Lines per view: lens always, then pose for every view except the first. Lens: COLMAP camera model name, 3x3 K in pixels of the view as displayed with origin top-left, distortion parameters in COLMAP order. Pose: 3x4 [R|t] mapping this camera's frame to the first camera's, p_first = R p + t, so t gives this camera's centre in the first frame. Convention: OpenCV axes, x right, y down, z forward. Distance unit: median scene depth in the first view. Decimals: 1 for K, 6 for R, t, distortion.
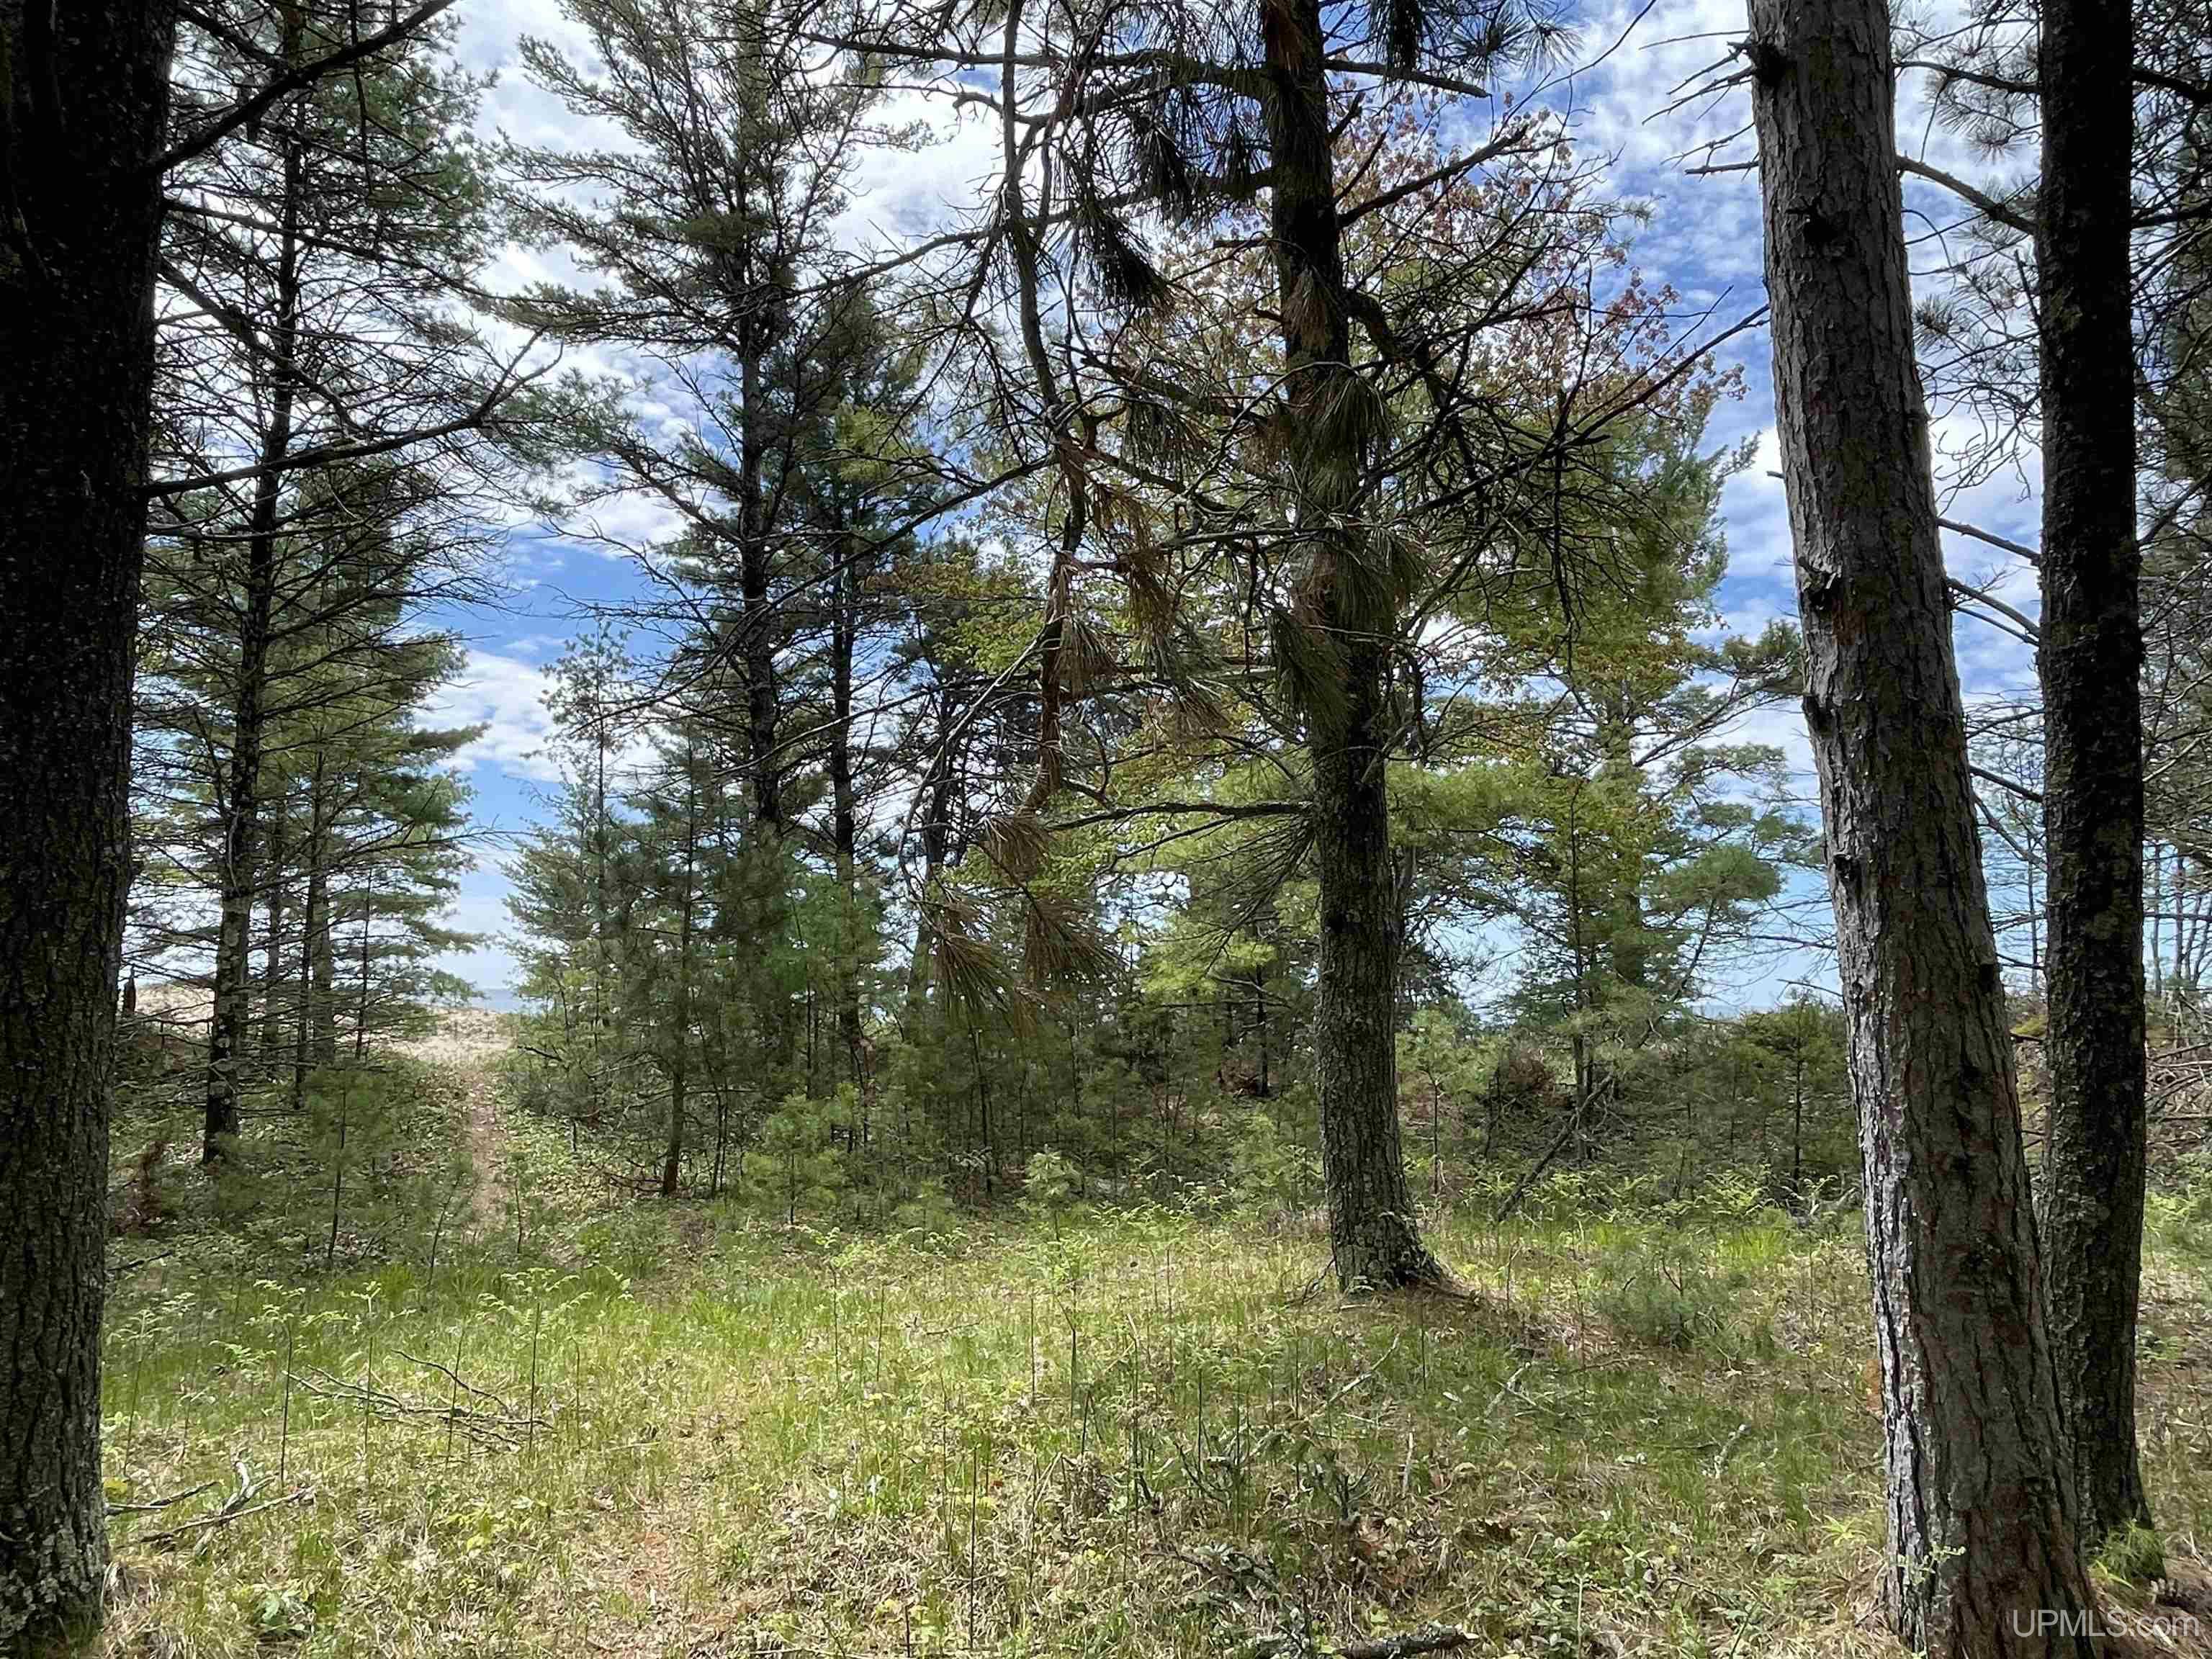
lens RADIAL K [[1349.7, 0, 1106.2], [0, 1349.7, 824.3], [0, 0, 1]] dist [0.005027, 0.000325]
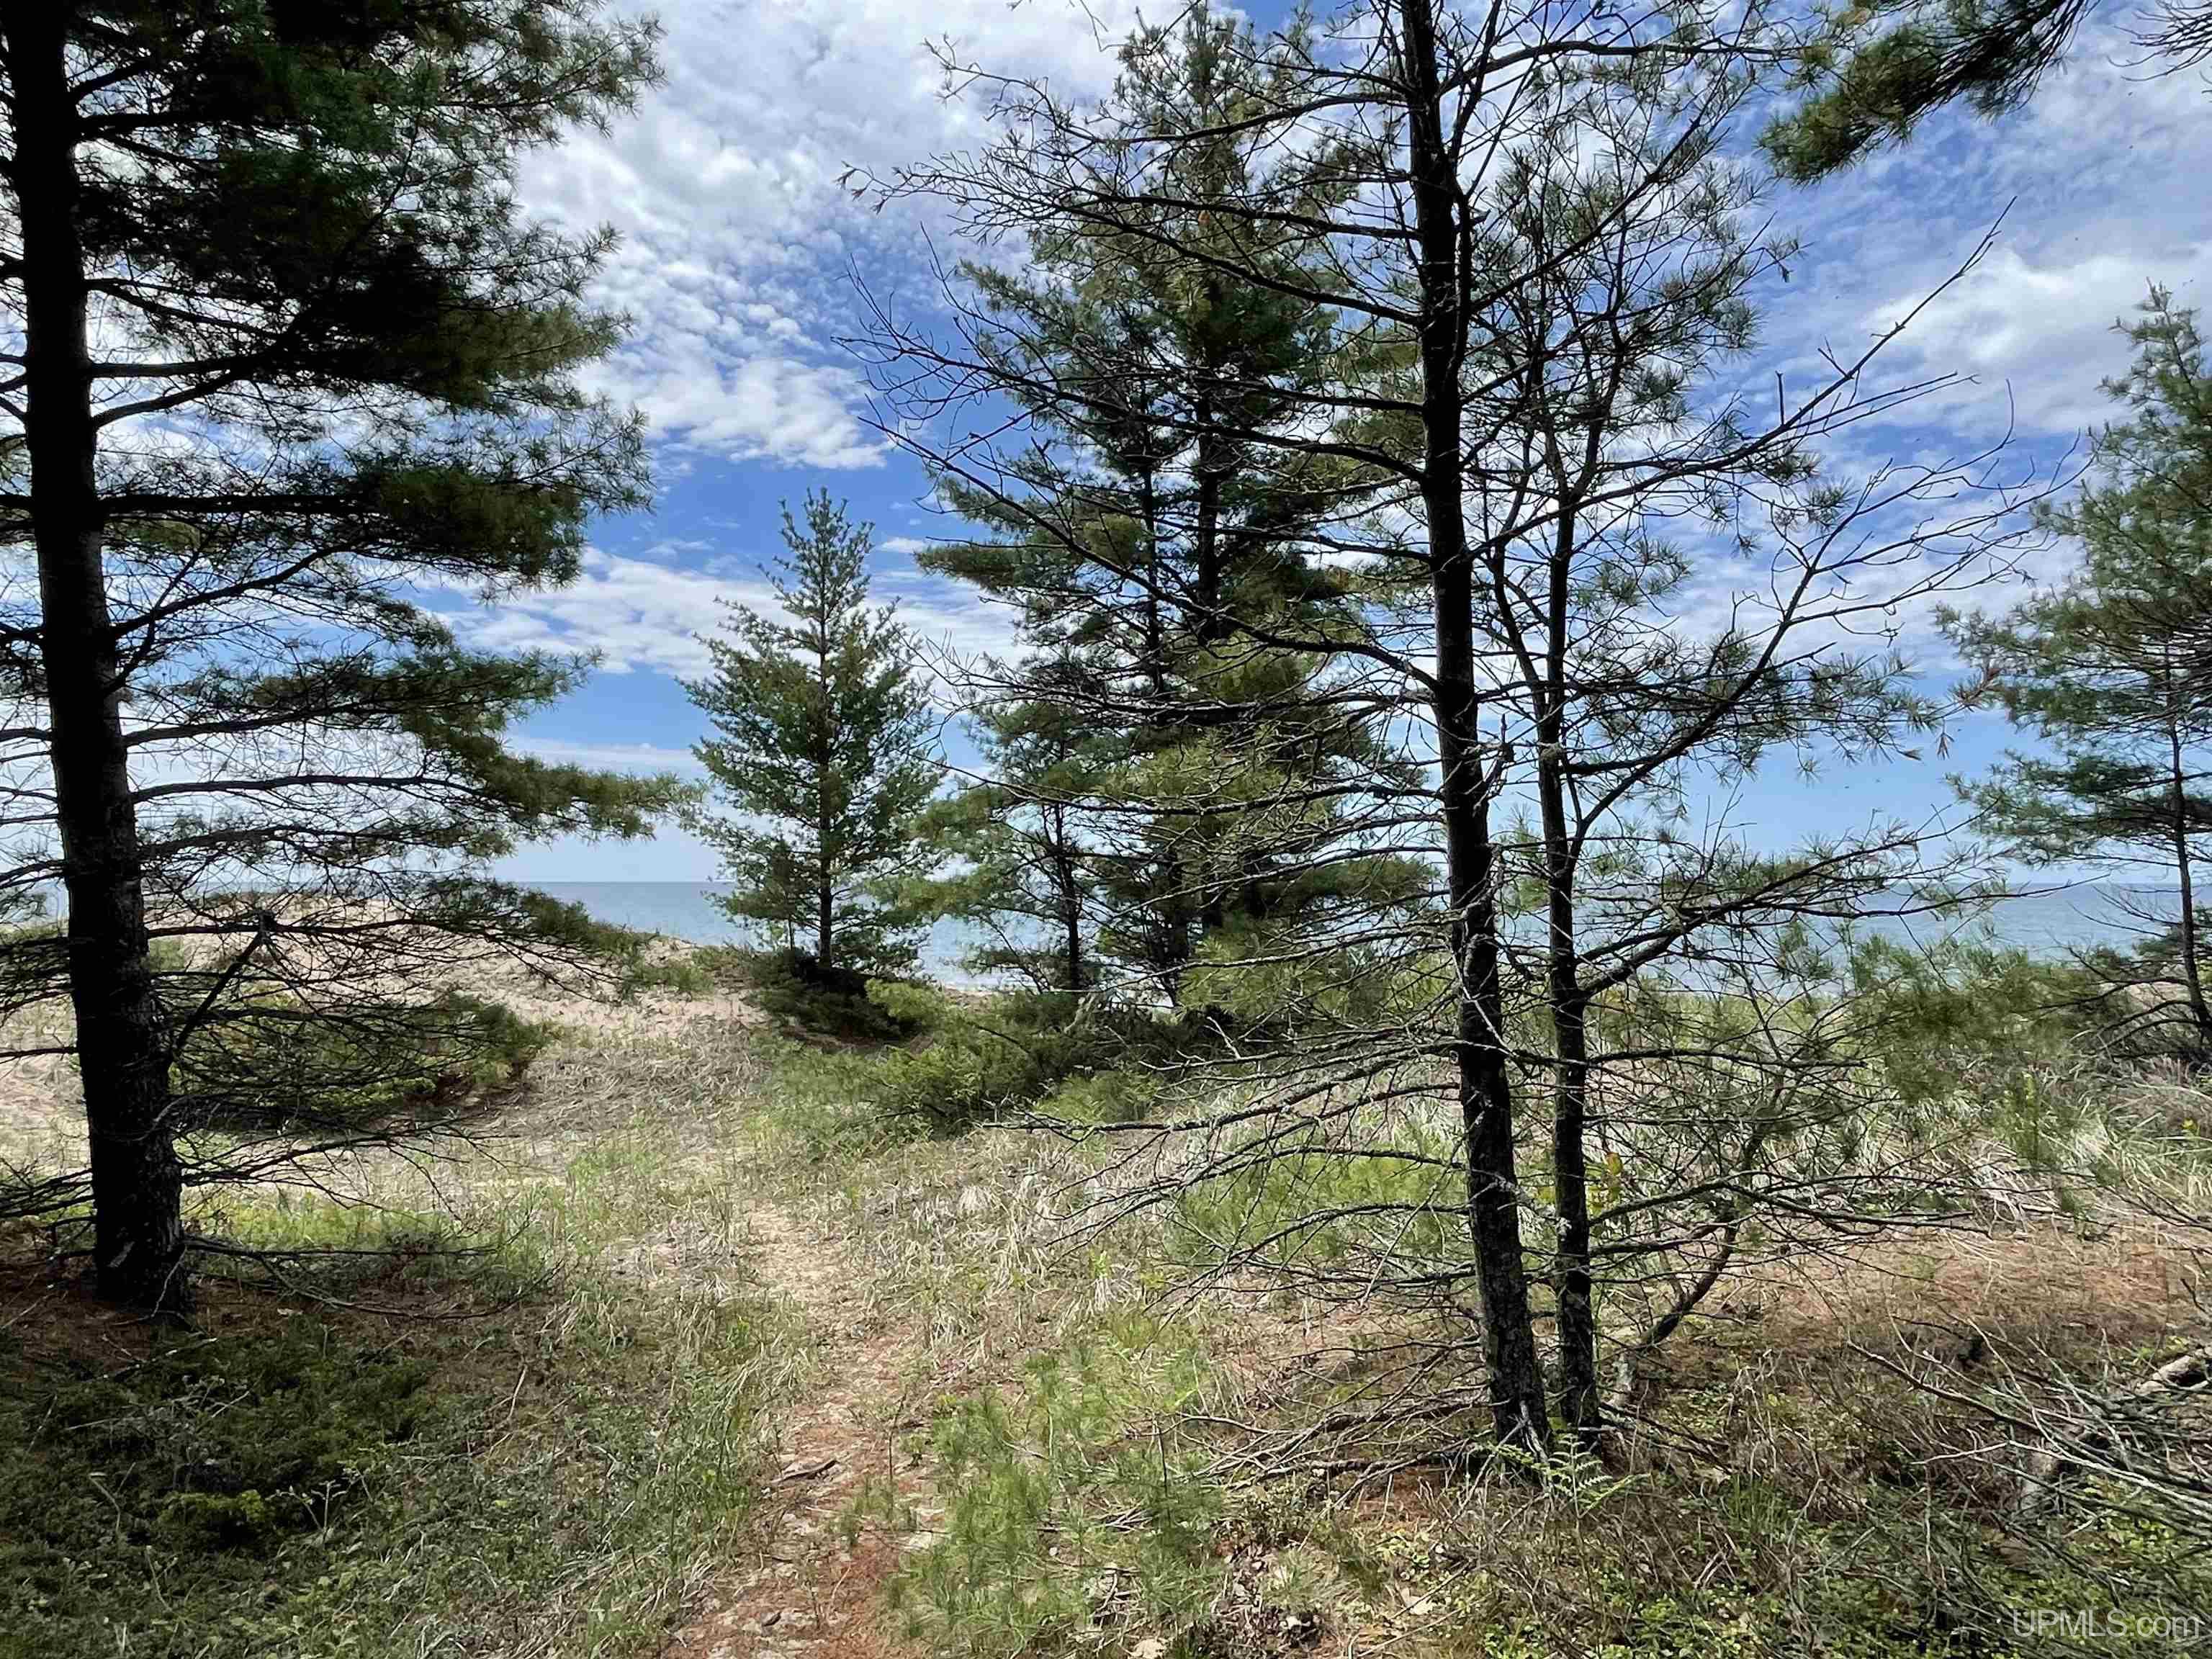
lens RADIAL K [[1349.7, 0, 1107.0], [0, 1349.7, 836.5], [0, 0, 1]] dist [0.005027, 0.000325]
pose [[0.993610, -0.024963, -0.110071, -0.218667], [0.035267, 0.995071, 0.092685, 0.047046], [0.107215, -0.095975, 0.989593, 0.468252]]
